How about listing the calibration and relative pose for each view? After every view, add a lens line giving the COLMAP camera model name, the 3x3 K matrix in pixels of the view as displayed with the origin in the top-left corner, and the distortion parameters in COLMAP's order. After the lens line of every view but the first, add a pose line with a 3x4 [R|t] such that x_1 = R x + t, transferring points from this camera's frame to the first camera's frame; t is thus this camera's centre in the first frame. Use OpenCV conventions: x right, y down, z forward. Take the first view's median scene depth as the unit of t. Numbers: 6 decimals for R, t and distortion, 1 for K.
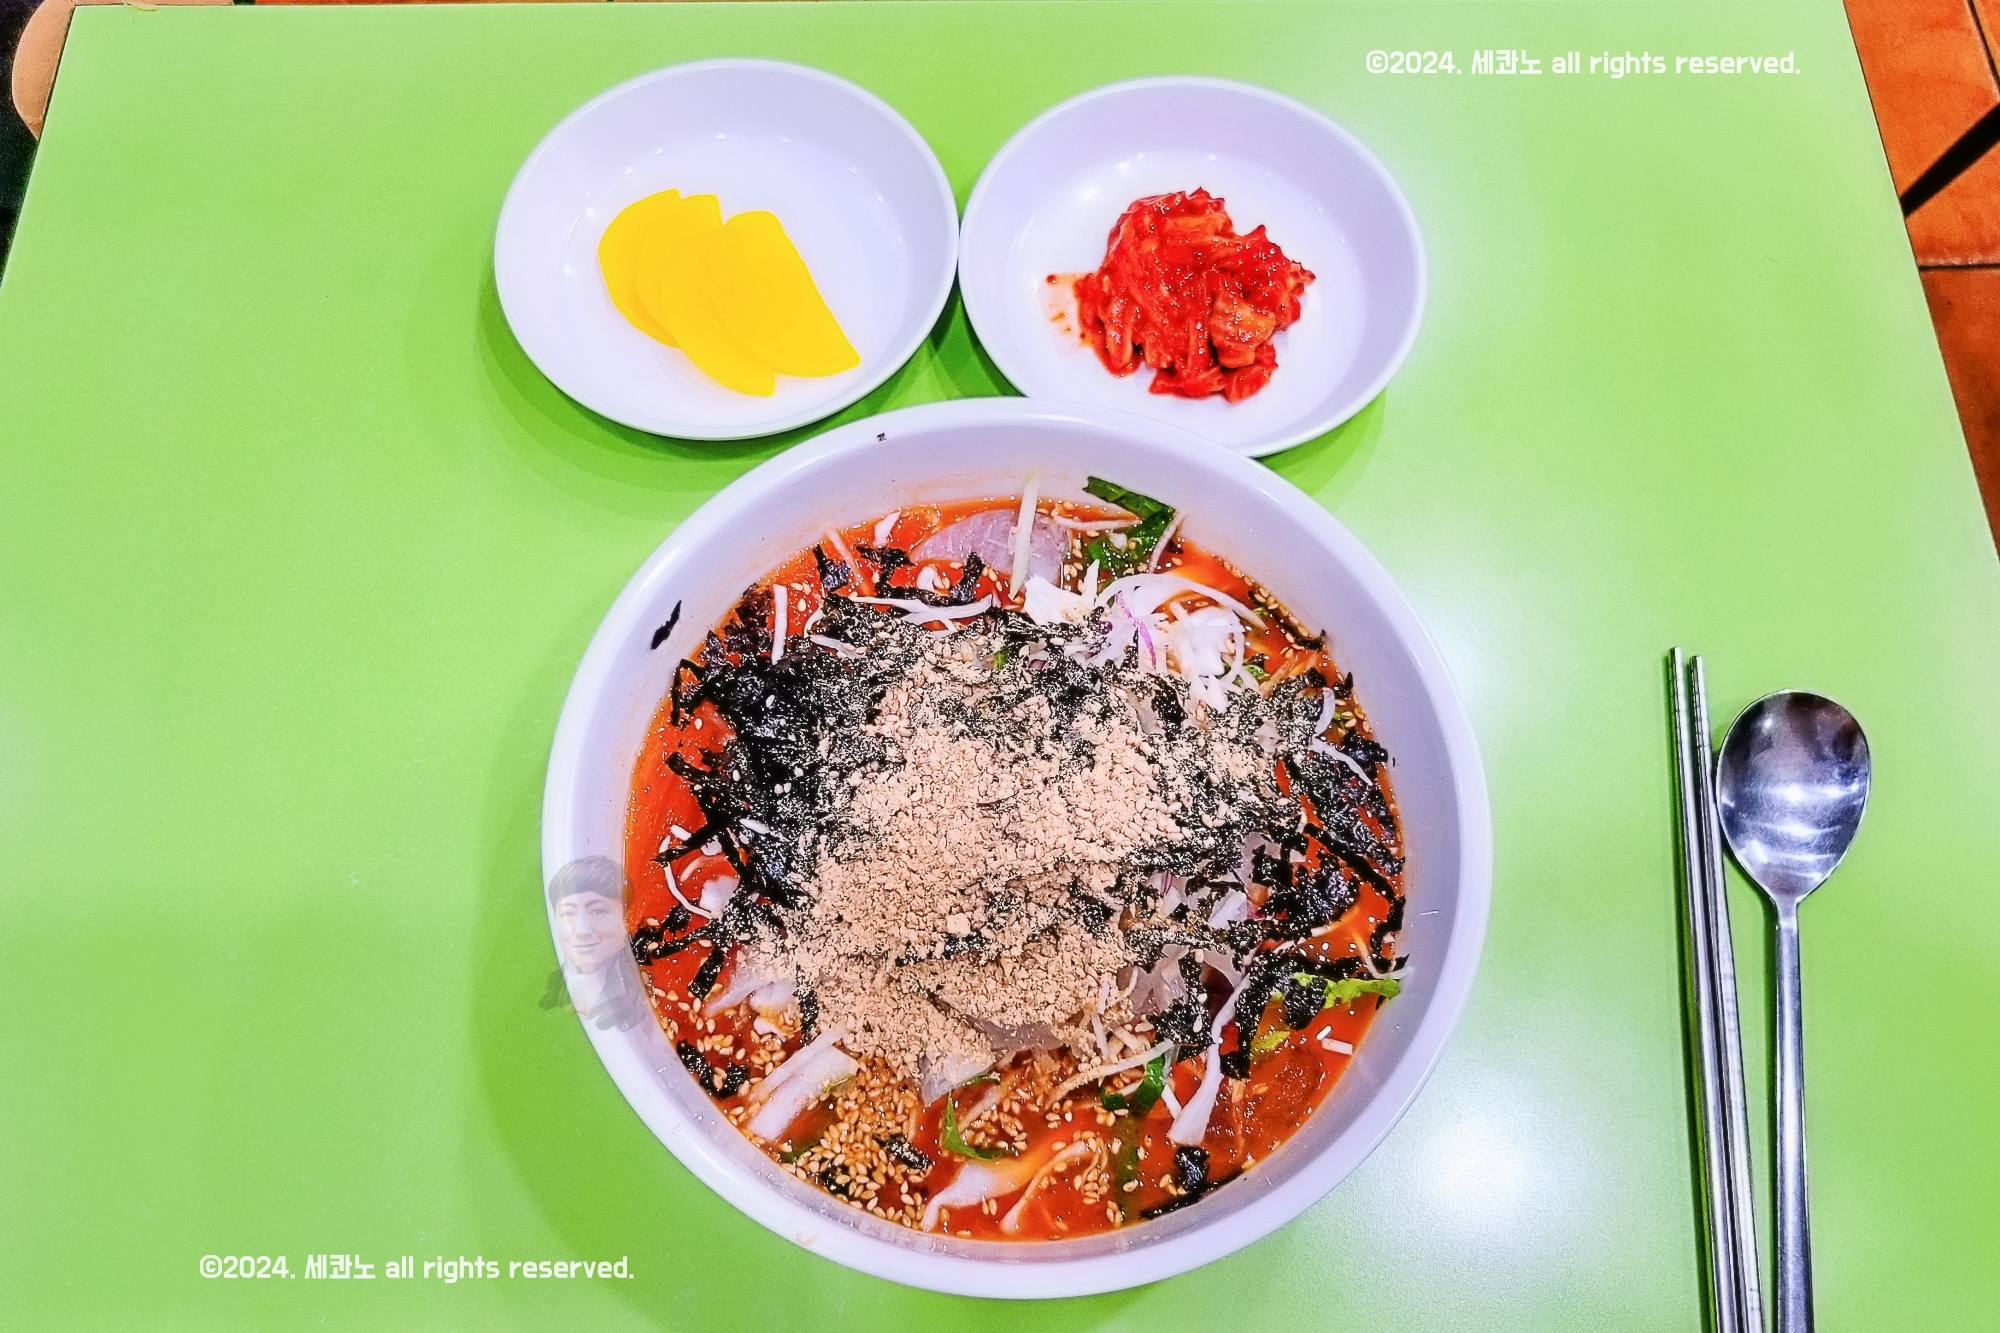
lens RADIAL K [[1828.7, 0, 932.1], [0, 1828.7, 660.1], [0, 0, 1]] dist [-0.033522, -0.006692]
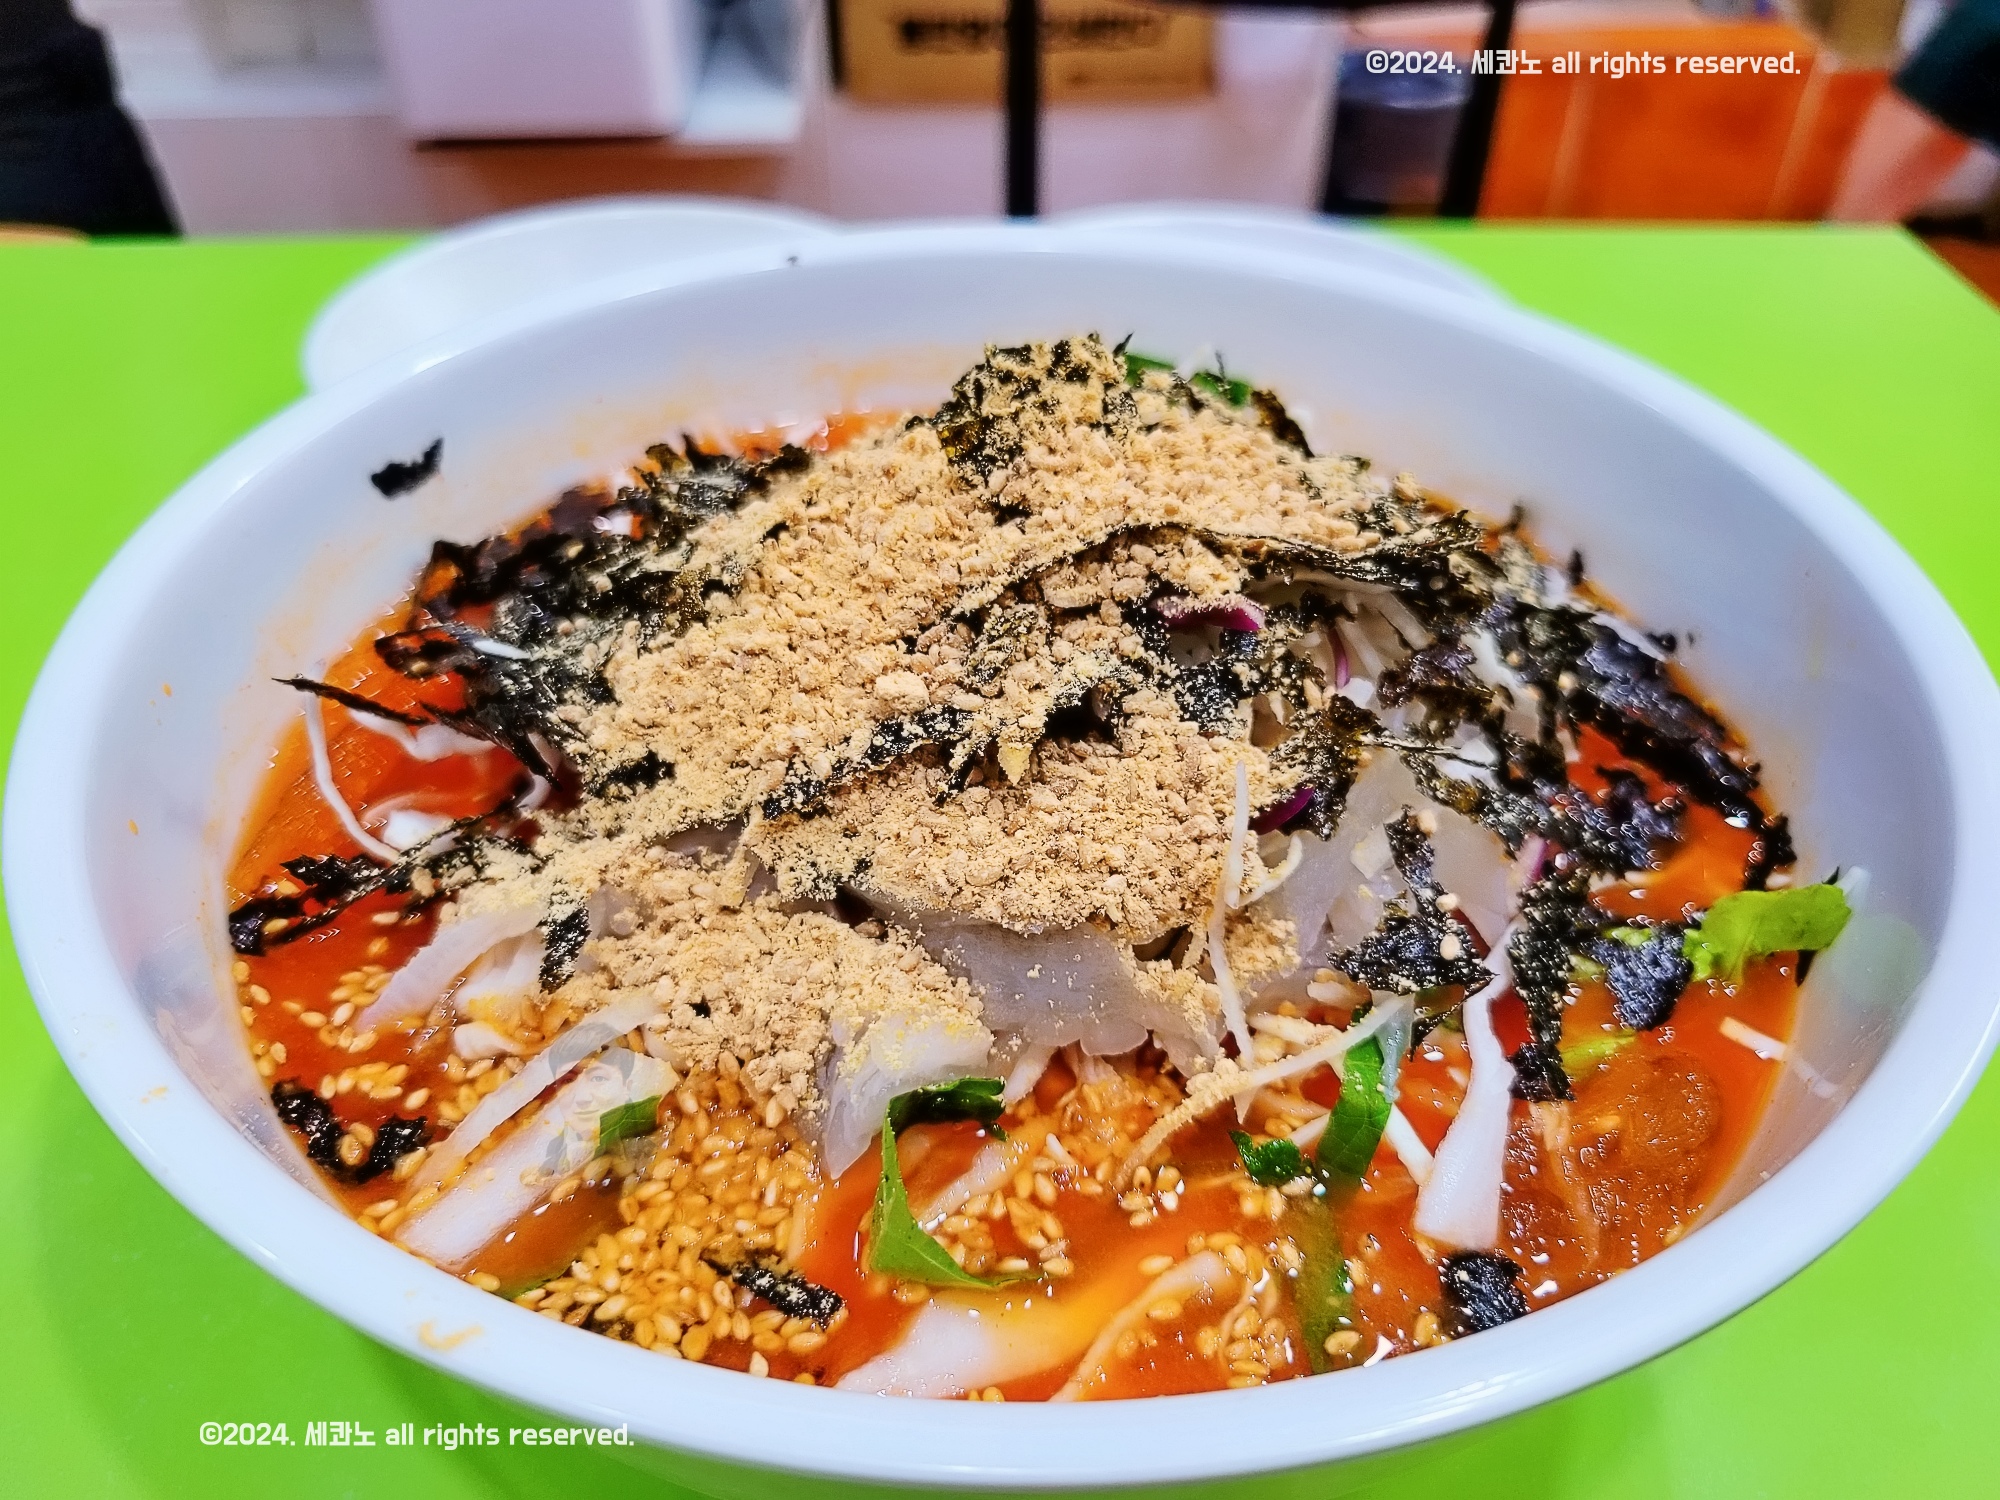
lens RADIAL K [[1620.2, 0, 985.6], [0, 1620.2, 761.6], [0, 0, 1]] dist [-0.054239, 0.011993]
pose [[0.999265, -0.011574, 0.036543, 0.019321], [0.026804, 0.892484, -0.450281, 0.325252], [-0.027402, 0.450930, 0.892139, 0.622046]]
